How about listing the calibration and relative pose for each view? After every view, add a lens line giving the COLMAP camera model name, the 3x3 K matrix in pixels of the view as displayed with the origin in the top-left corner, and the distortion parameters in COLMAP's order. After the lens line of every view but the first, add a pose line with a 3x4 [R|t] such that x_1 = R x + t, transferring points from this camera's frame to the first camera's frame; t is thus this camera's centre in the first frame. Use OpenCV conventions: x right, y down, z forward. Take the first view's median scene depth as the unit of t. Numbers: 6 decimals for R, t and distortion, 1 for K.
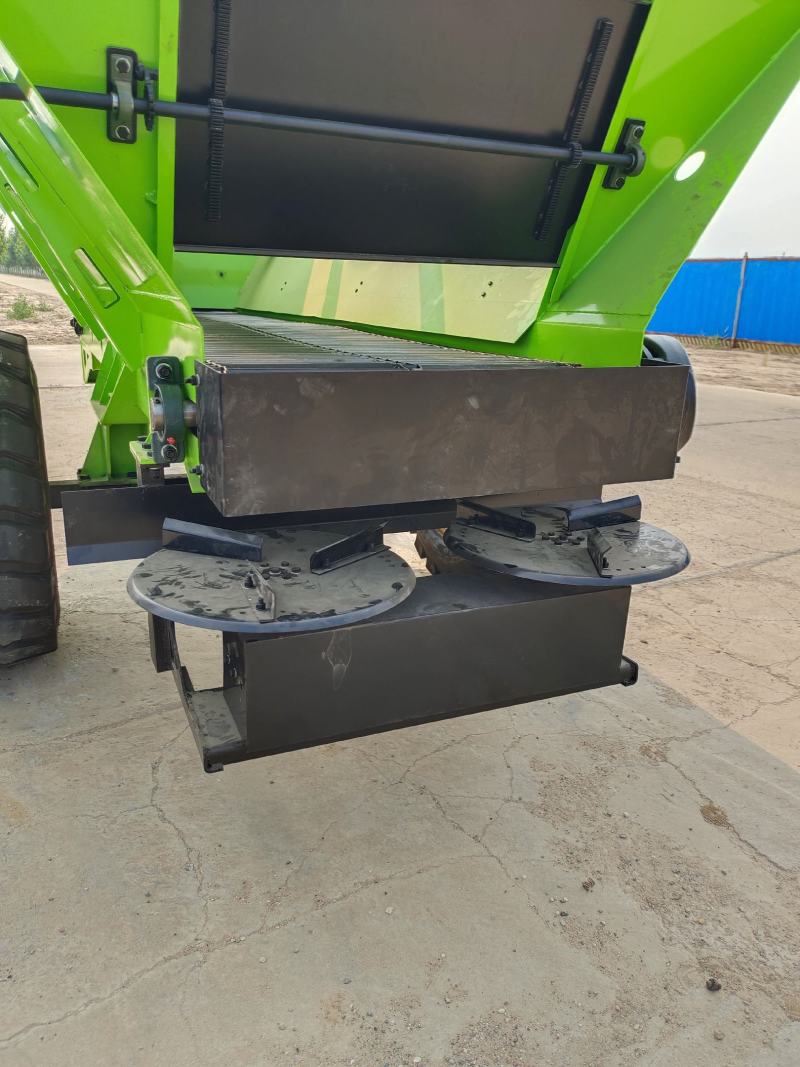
lens RADIAL K [[794.0, 0, 400.0], [0, 794.0, 533.5], [0, 0, 1]] dist [0.056896, -0.068801]
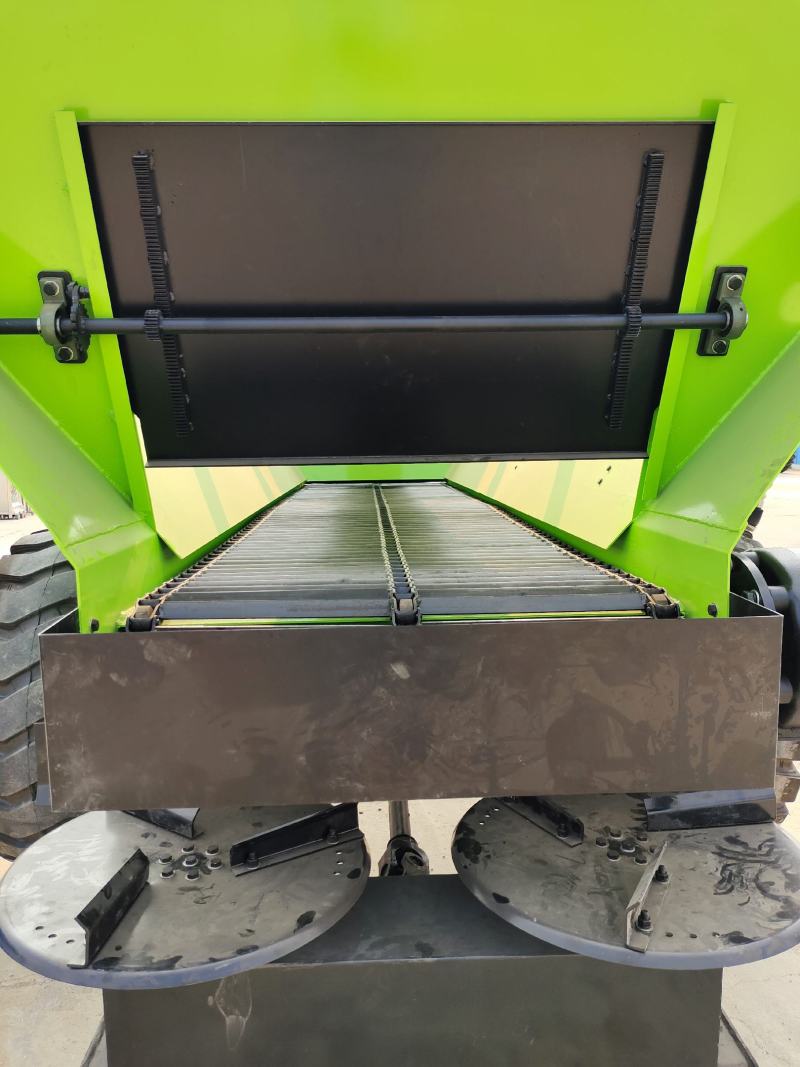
lens RADIAL K [[794.0, 0, 400.0], [0, 794.0, 533.5], [0, 0, 1]] dist [0.056896, -0.068801]
pose [[0.930010, 0.002036, -0.367530, 0.331510], [-0.067147, 0.984096, -0.164459, -0.157756], [0.361349, 0.177627, 0.915355, 0.307559]]
